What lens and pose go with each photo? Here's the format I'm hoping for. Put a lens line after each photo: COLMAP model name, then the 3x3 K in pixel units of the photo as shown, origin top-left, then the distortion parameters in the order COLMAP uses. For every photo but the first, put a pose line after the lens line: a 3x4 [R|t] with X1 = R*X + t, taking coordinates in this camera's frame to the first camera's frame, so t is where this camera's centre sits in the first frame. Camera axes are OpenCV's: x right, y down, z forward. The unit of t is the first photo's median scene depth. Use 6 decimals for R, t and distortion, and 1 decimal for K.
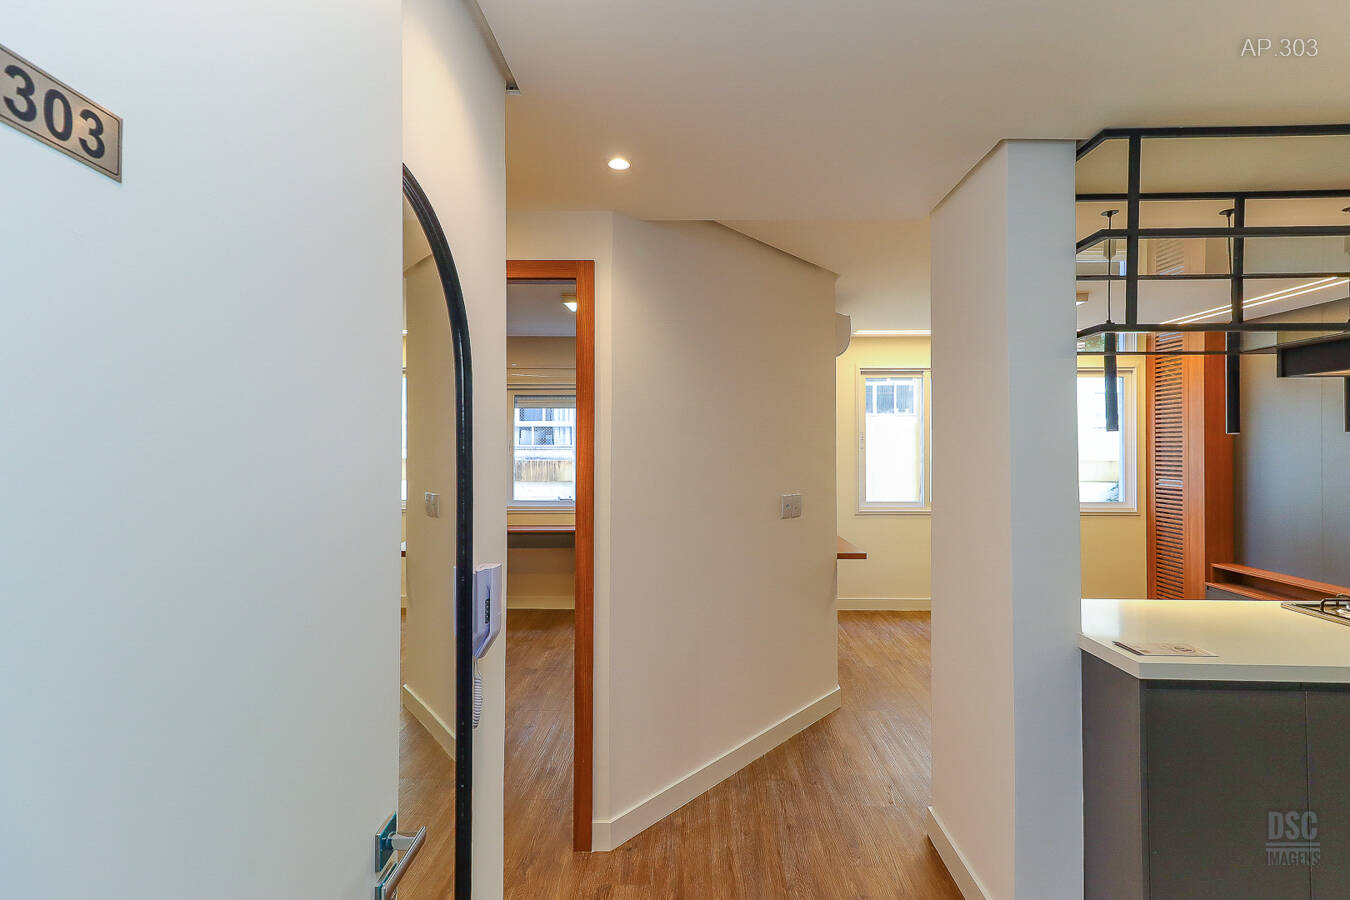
lens RADIAL K [[622.5, 0, 687.6], [0, 622.5, 440.2], [0, 0, 1]] dist [0.015332, -0.000094]
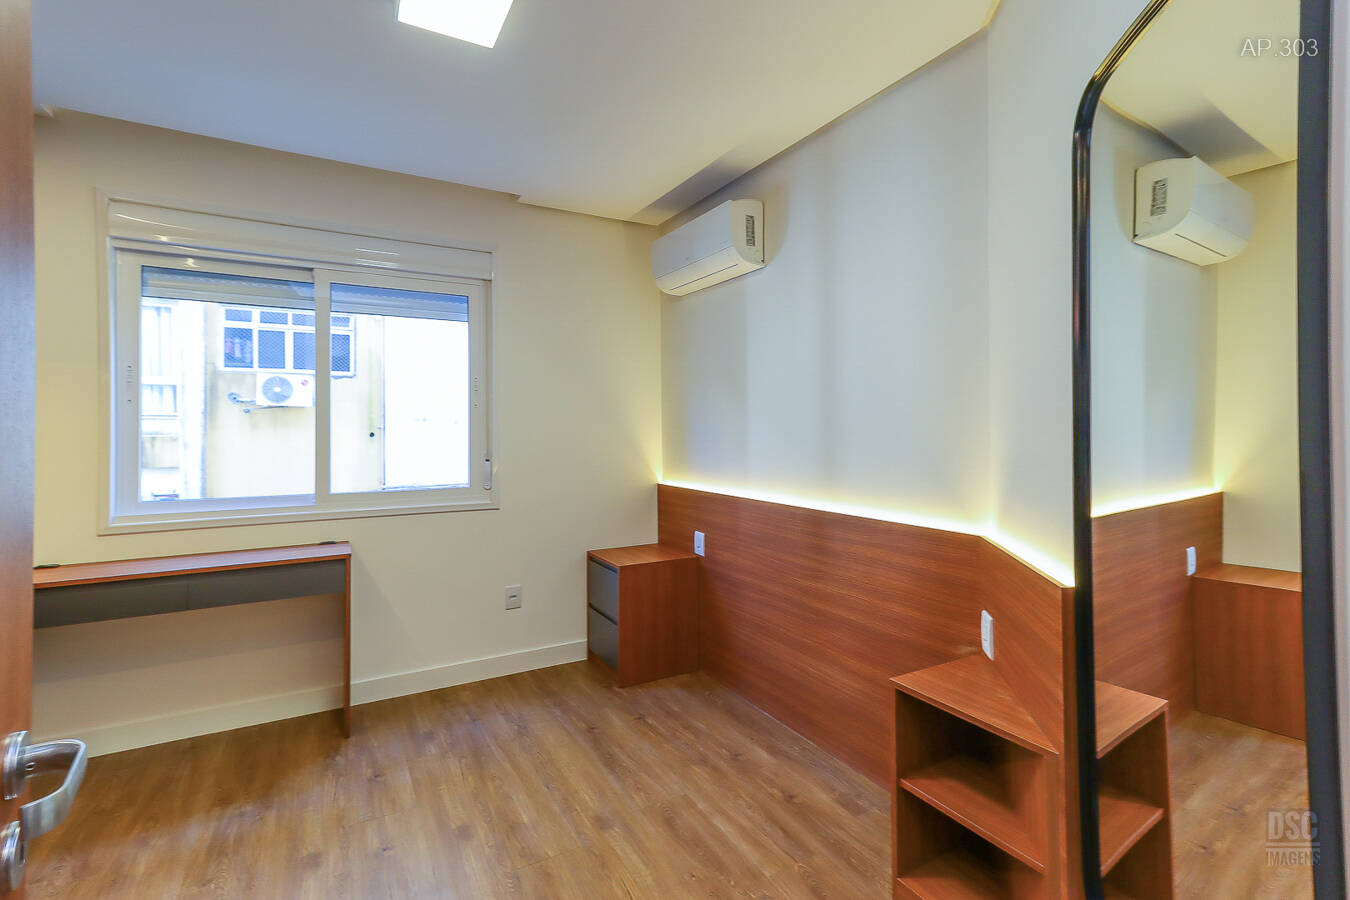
lens RADIAL K [[620.0, 0, 681.3], [0, 620.0, 421.5], [0, 0, 1]] dist [0.014514, -0.001302]
pose [[0.861244, 0.001724, 0.508188, -0.198620], [-0.003143, 0.999993, 0.001935, 0.044816], [-0.508181, -0.003264, 0.861244, 0.480749]]
